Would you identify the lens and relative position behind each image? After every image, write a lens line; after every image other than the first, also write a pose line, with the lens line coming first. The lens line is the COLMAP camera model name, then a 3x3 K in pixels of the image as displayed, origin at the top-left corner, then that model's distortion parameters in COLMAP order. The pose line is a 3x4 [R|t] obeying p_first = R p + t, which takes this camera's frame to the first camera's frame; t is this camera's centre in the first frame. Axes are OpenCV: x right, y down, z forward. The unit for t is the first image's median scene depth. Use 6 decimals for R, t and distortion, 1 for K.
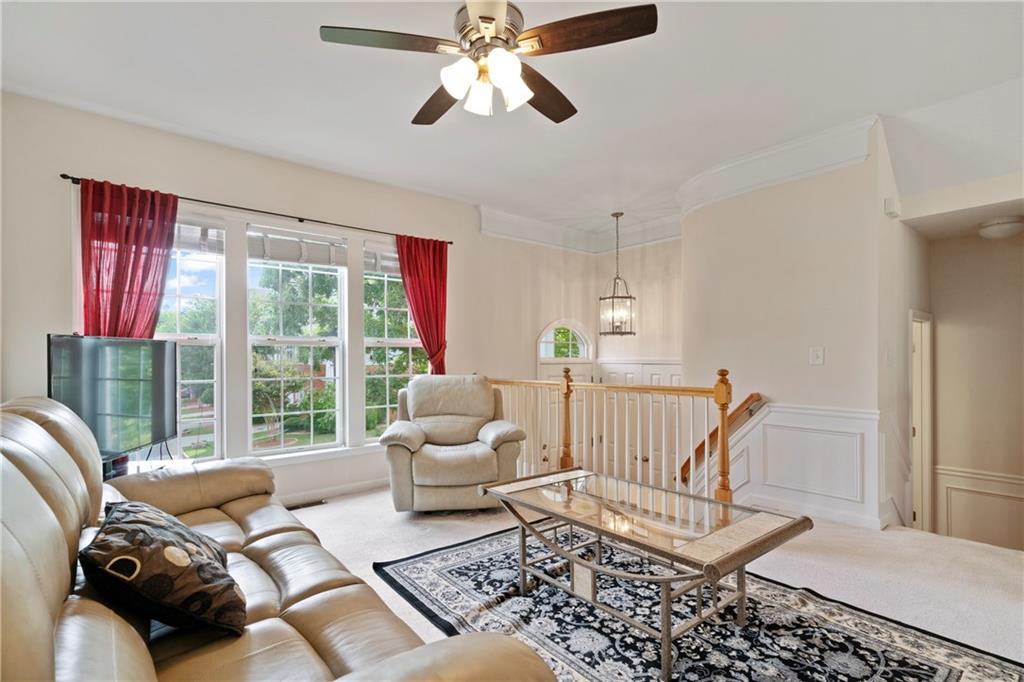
lens RADIAL K [[474.8, 0, 505.1], [0, 474.8, 359.3], [0, 0, 1]] dist [0.001100, 0.000382]
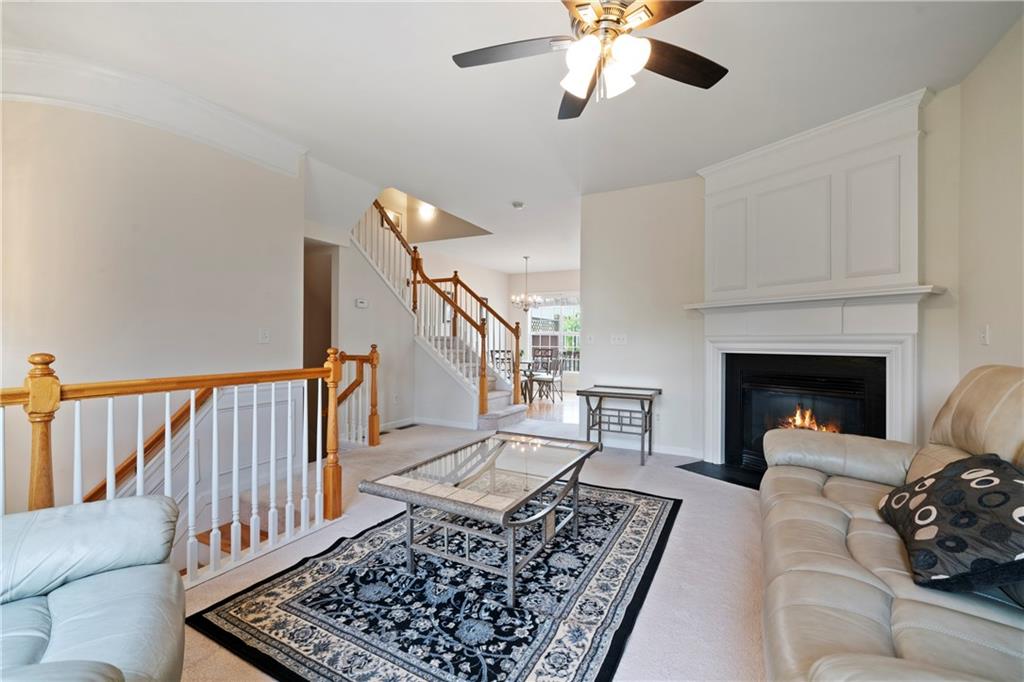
lens RADIAL K [[446.0, 0, 491.8], [0, 446.0, 337.6], [0, 0, 1]] dist [0.000246, 0.000039]
pose [[-0.372591, 0.007751, 0.927963, -0.500965], [-0.002907, 0.999950, -0.009520, 0.005913], [-0.927991, -0.006245, -0.372550, 0.946761]]
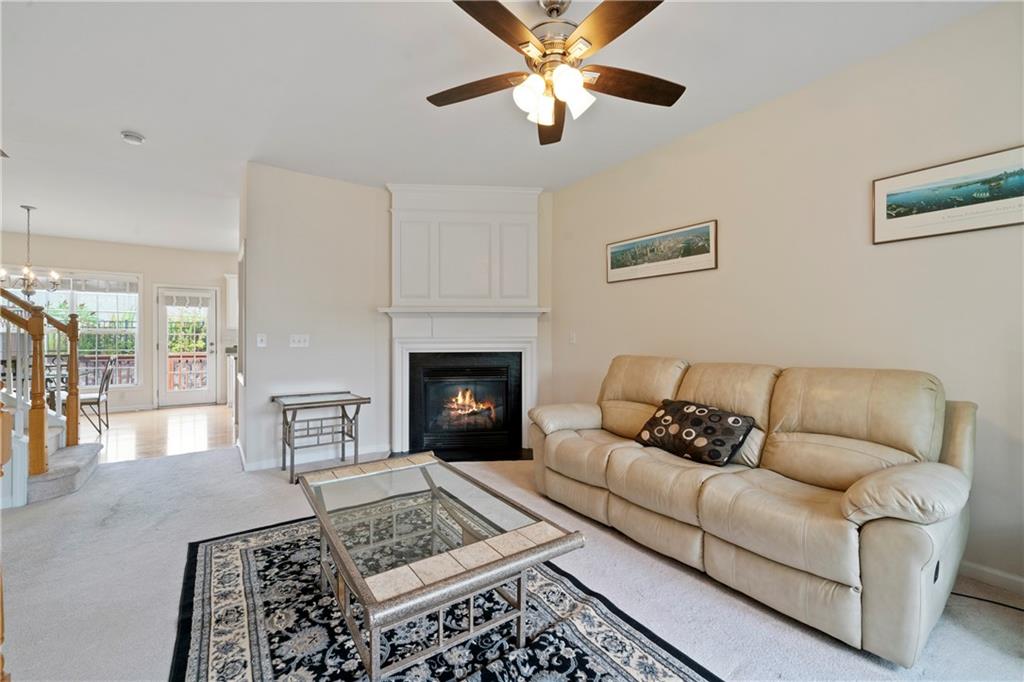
lens RADIAL K [[421.0, 0, 507.3], [0, 421.0, 343.4], [0, 0, 1]] dist [0.000683, -0.000143]
pose [[-0.997871, 0.004534, 0.065055, 0.009438], [0.005288, 0.999921, 0.011419, -0.007385], [-0.064998, 0.011739, -0.997816, 1.190555]]
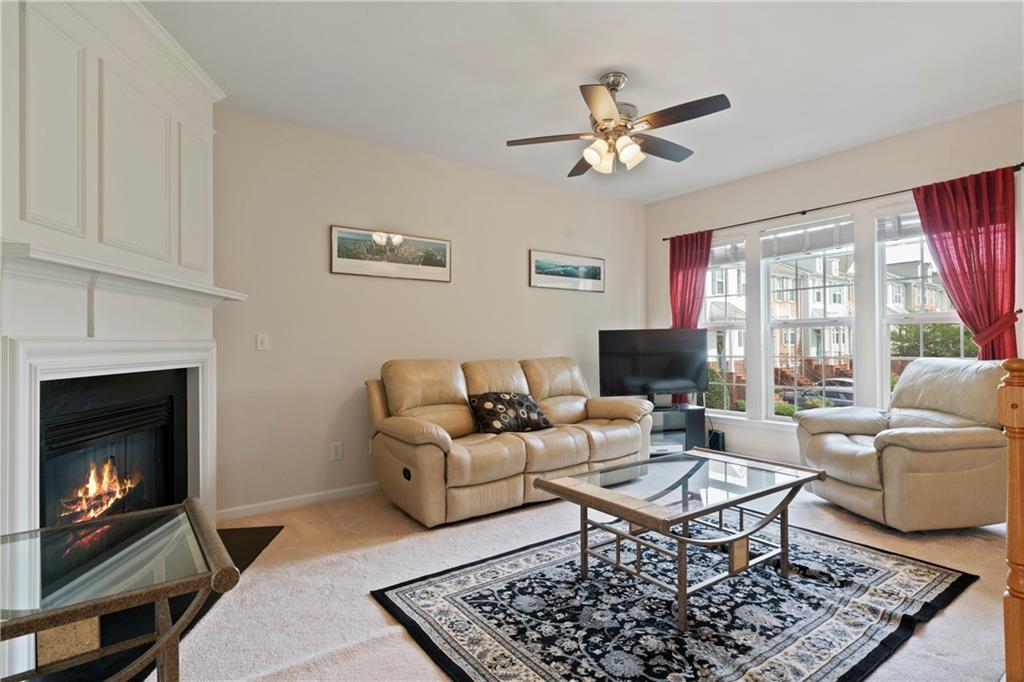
lens RADIAL K [[510.8, 0, 501.2], [0, 510.8, 341.3], [0, 0, 1]] dist [-0.037386, 0.019385]
pose [[-0.056386, -0.000804, -0.998409, 0.925777], [0.010796, 0.999941, -0.001415, -0.002282], [0.998351, -0.010859, -0.056374, 0.438608]]
